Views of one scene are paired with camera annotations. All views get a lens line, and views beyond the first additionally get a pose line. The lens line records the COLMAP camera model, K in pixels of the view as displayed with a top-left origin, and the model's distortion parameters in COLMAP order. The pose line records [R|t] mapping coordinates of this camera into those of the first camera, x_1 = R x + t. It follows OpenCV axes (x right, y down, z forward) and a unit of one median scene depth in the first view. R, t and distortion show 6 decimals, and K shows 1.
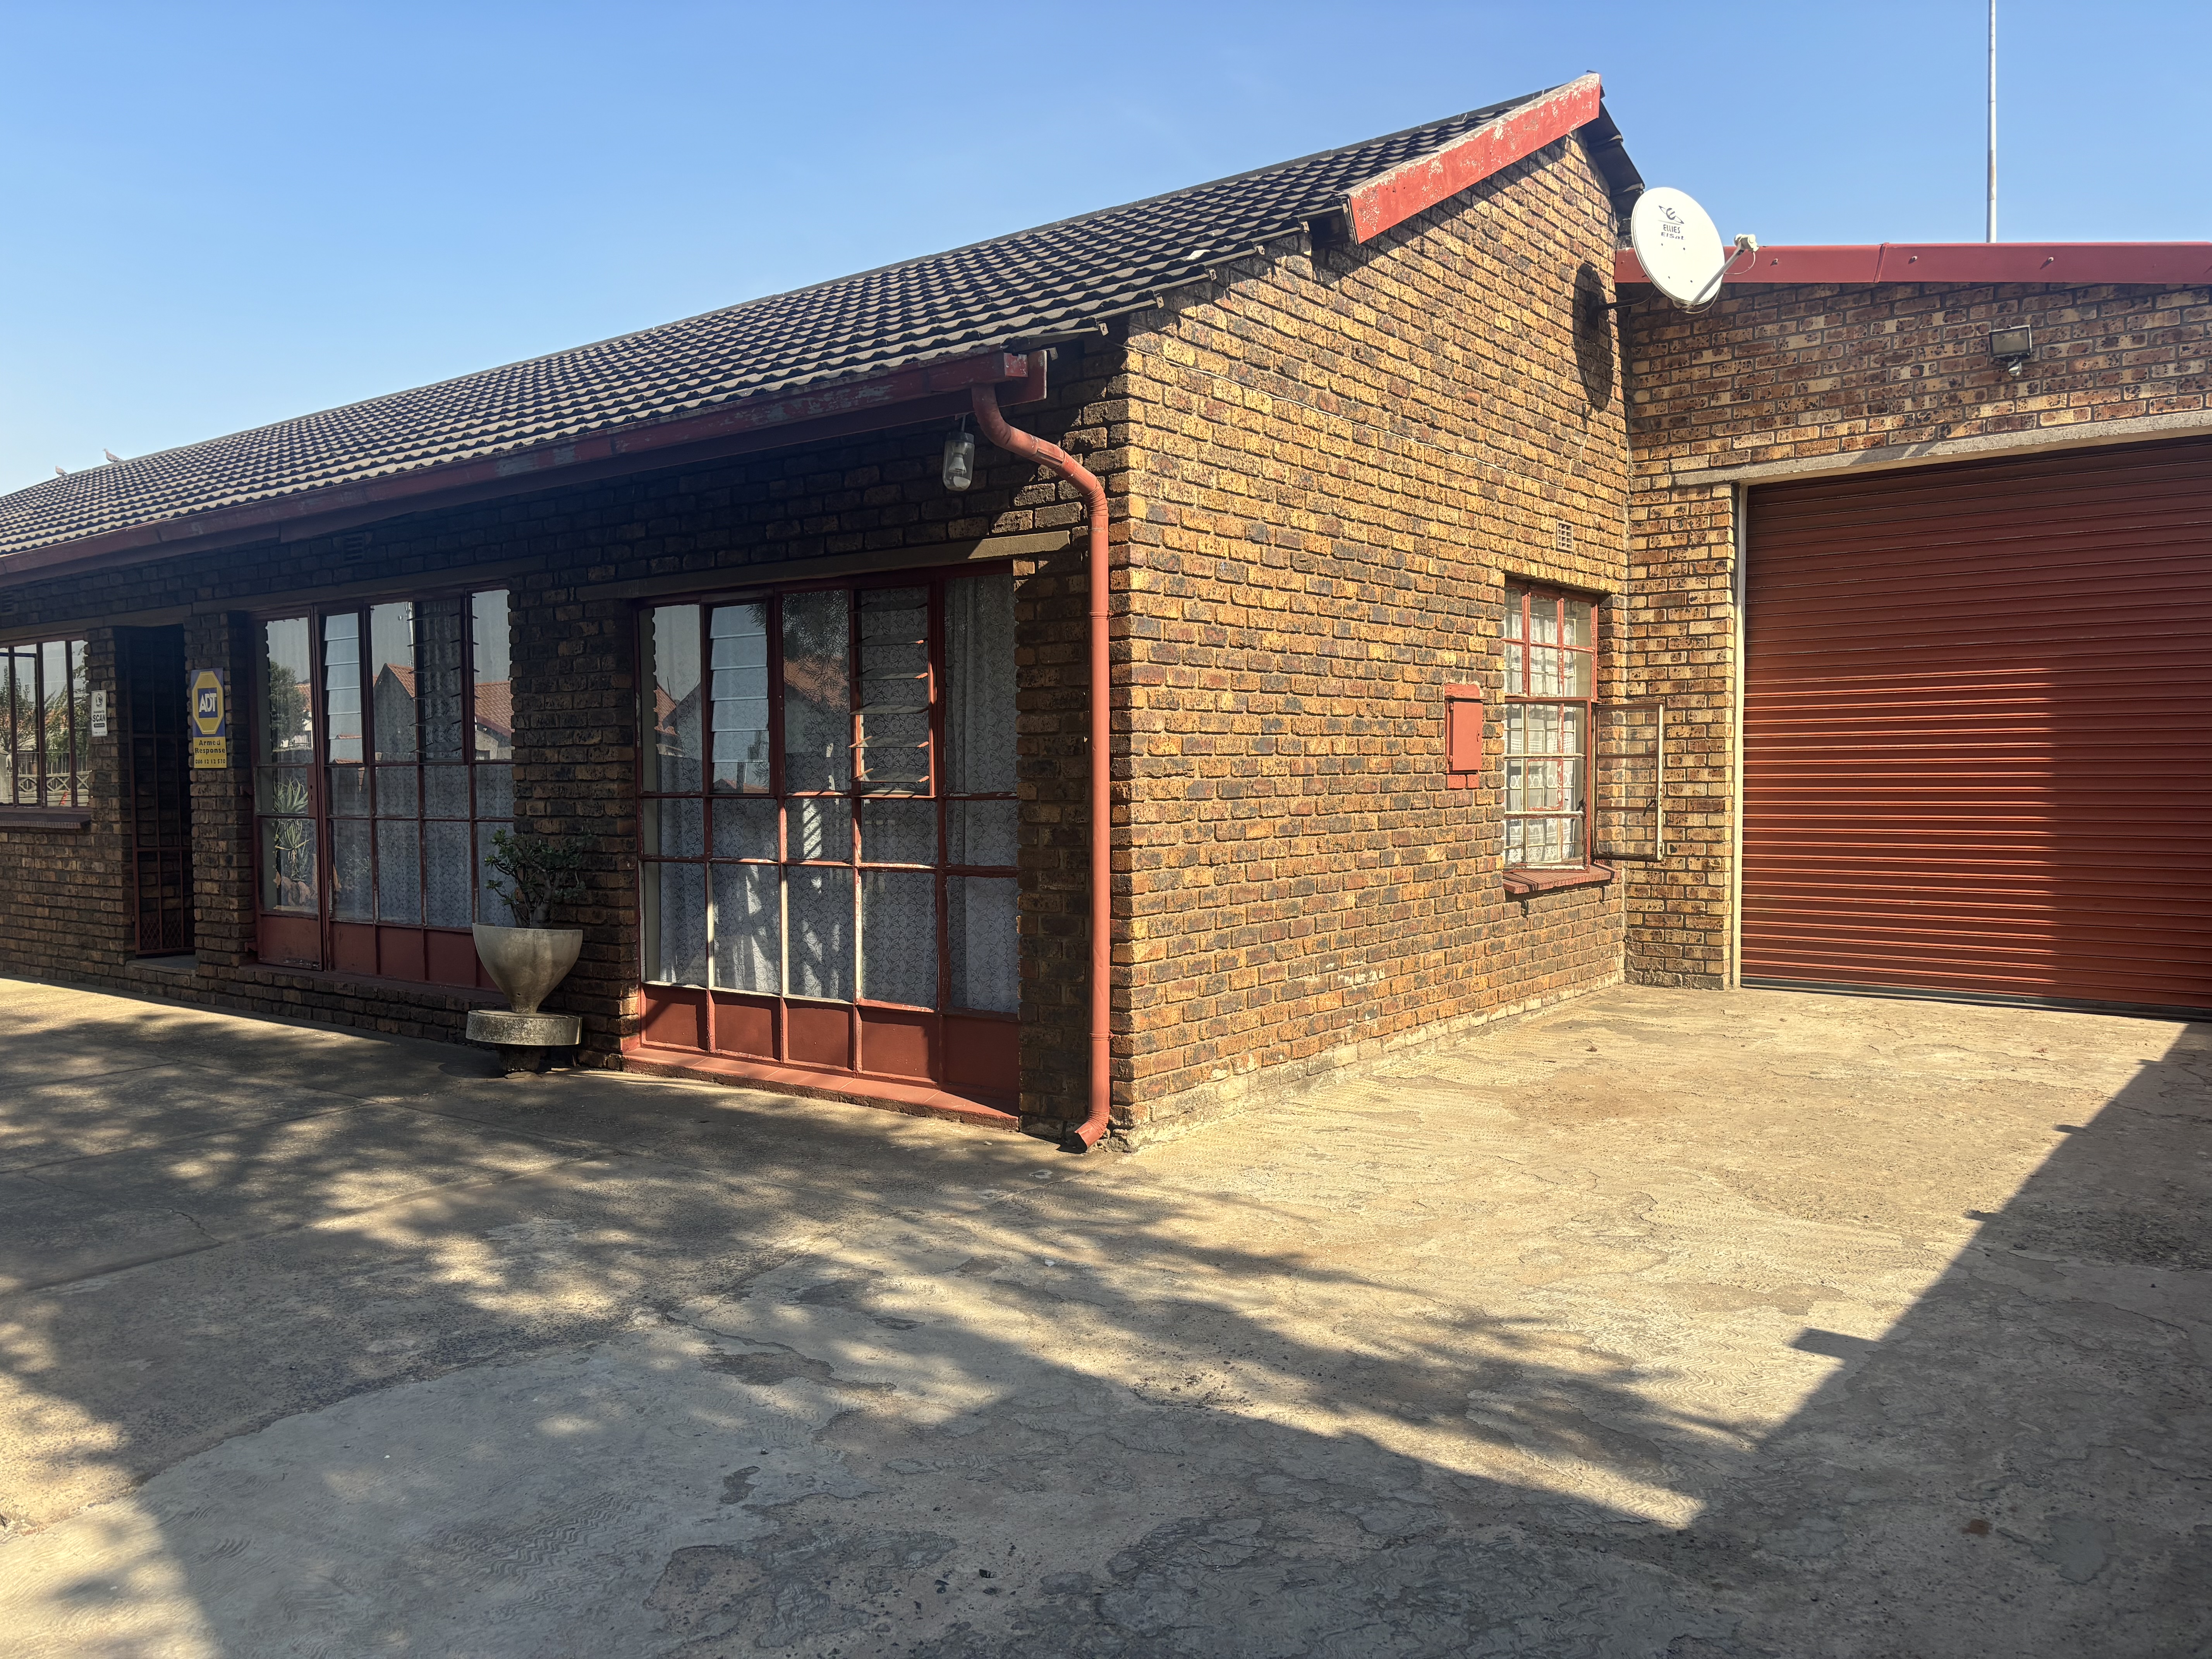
lens RADIAL K [[1673.7, 0, 1129.4], [0, 1673.7, 837.8], [0, 0, 1]] dist [0.065633, -0.059131]
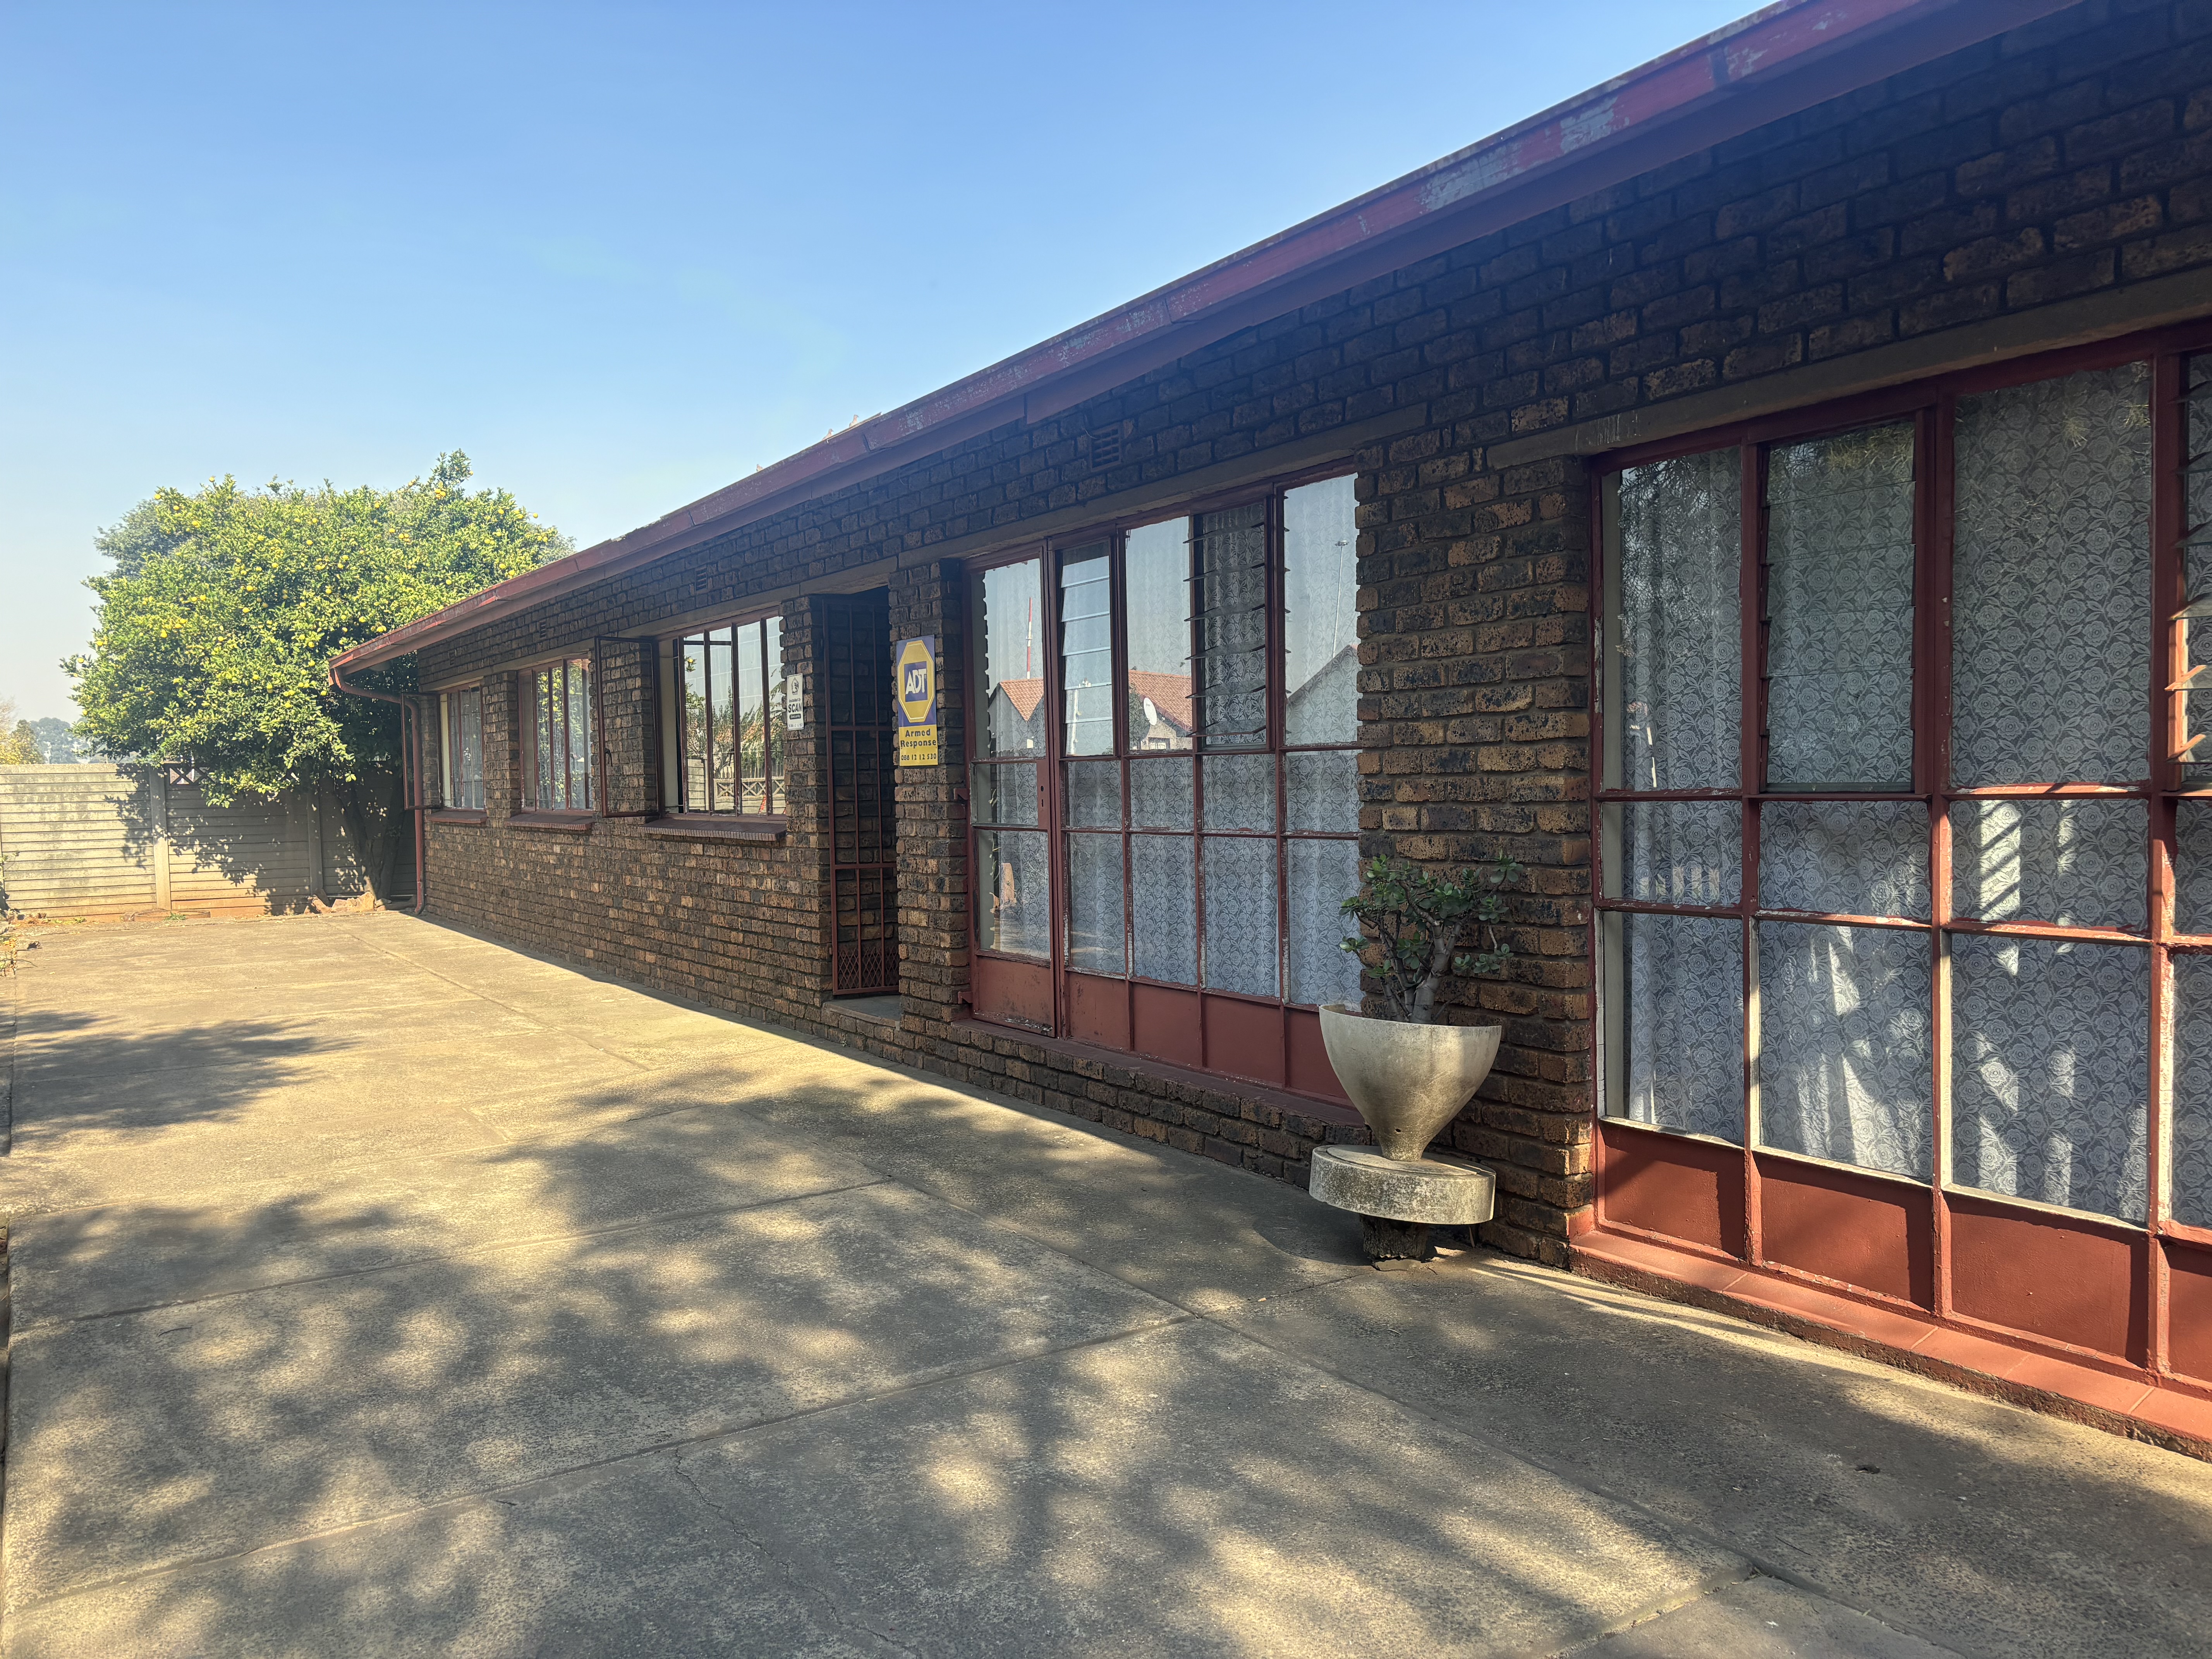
lens RADIAL K [[1673.7, 0, 1114.1], [0, 1673.7, 841.9], [0, 0, 1]] dist [0.065633, -0.059131]
pose [[0.938536, 0.003260, -0.345167, -0.218742], [-0.002535, 0.999994, 0.002550, -0.009351], [0.345173, -0.001518, 0.938538, 0.353030]]
